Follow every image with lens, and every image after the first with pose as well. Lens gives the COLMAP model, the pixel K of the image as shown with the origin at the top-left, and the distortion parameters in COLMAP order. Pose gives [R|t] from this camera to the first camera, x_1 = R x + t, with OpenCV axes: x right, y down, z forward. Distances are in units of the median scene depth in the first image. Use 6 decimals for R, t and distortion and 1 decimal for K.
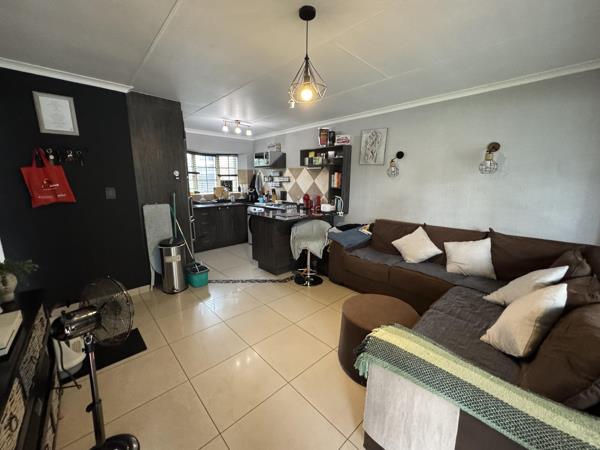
lens RADIAL K [[238.0, 0, 300.0], [0, 238.0, 225.0], [0, 0, 1]] dist [-0.002089, 0.000044]
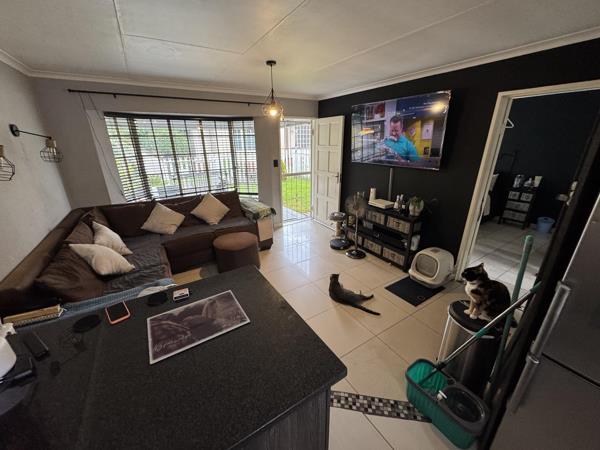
lens RADIAL K [[238.0, 0, 300.0], [0, 238.0, 225.0], [0, 0, 1]] dist [-0.002089, 0.000044]
pose [[-0.981850, -0.062235, 0.179157, -0.150722], [0.037331, 0.862732, 0.504282, -0.207764], [-0.185948, 0.501818, -0.844750, 0.821685]]
